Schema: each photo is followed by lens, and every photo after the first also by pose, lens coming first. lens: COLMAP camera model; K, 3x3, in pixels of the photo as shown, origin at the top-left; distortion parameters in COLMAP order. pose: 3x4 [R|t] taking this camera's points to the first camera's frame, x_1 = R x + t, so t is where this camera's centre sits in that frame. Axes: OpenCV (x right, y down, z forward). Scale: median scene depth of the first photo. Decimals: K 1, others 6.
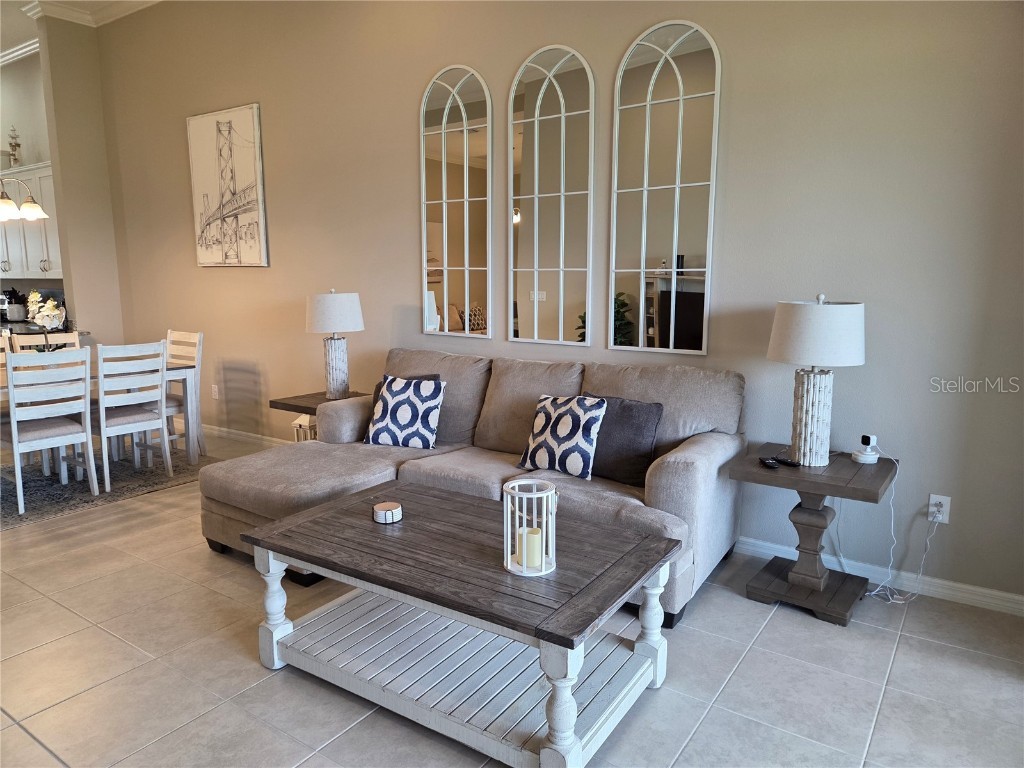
lens RADIAL K [[689.6, 0, 506.6], [0, 689.6, 384.1], [0, 0, 1]] dist [0.072765, -0.052027]
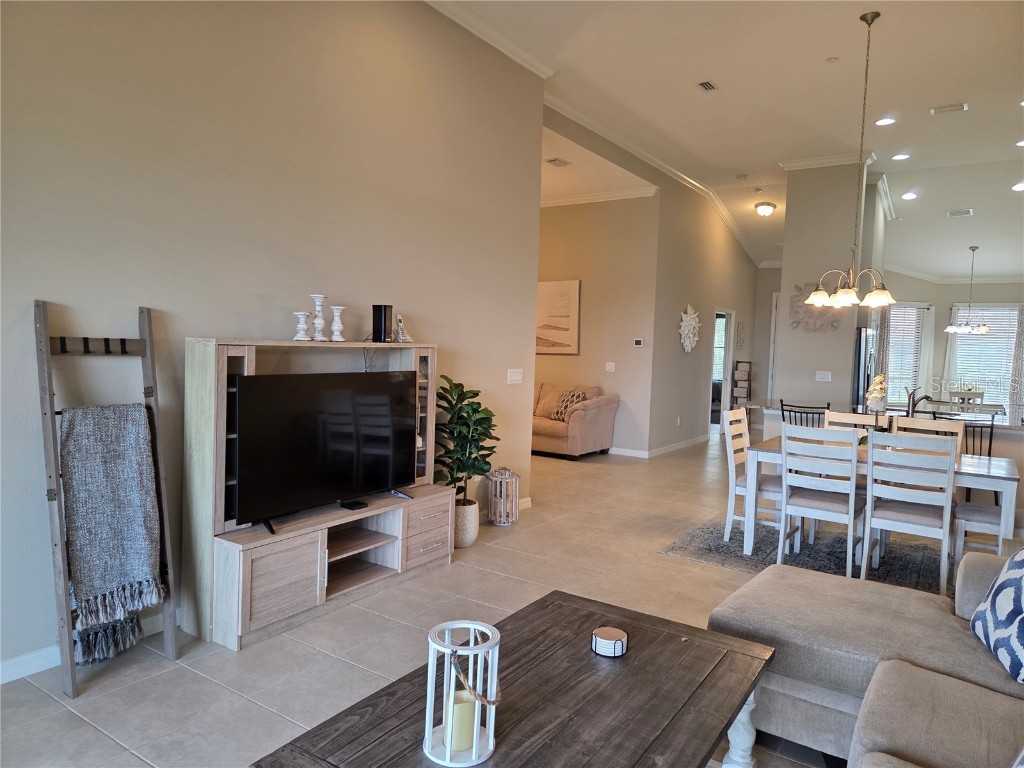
lens RADIAL K [[689.6, 0, 511.5], [0, 689.6, 376.6], [0, 0, 1]] dist [0.072765, -0.052027]
pose [[0.015796, 0.051878, -0.998528, 0.389773], [-0.188056, 0.980985, 0.047992, -0.084983], [0.982031, 0.187021, 0.025252, 0.504657]]
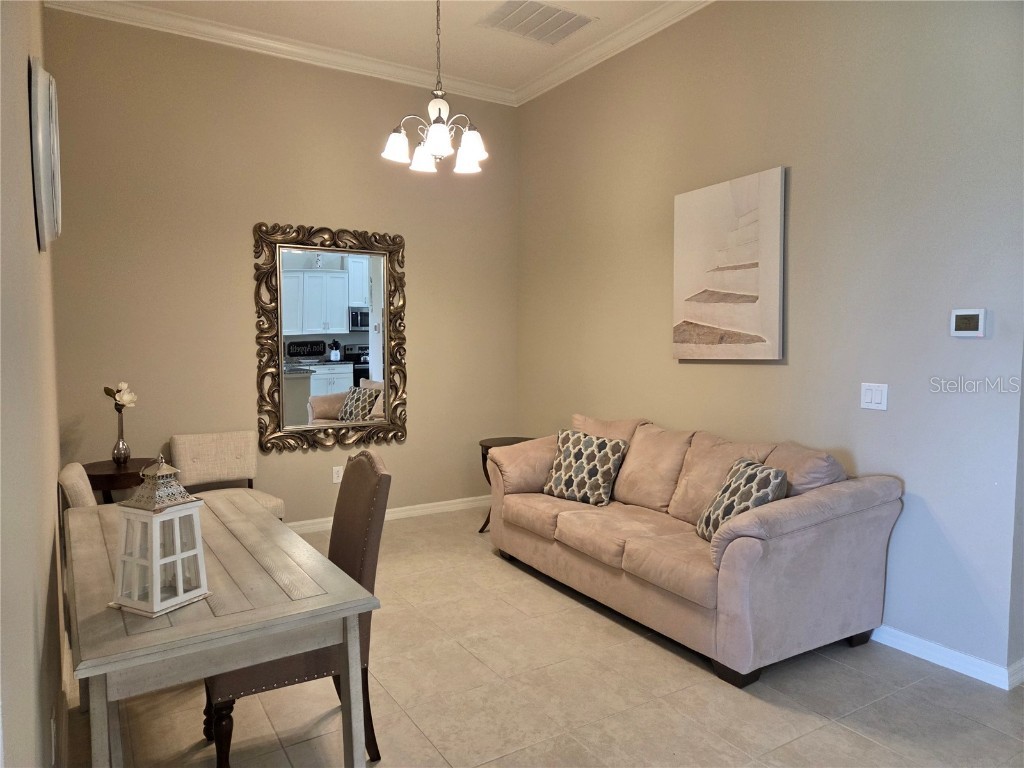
lens RADIAL K [[689.6, 0, 511.4], [0, 689.6, 382.3], [0, 0, 1]] dist [0.072765, -0.052027]
pose [[-0.392320, 0.062437, -0.917707, -0.905092], [-0.140936, 0.981833, 0.127050, -0.126345], [0.908968, 0.179183, -0.376393, 0.782764]]
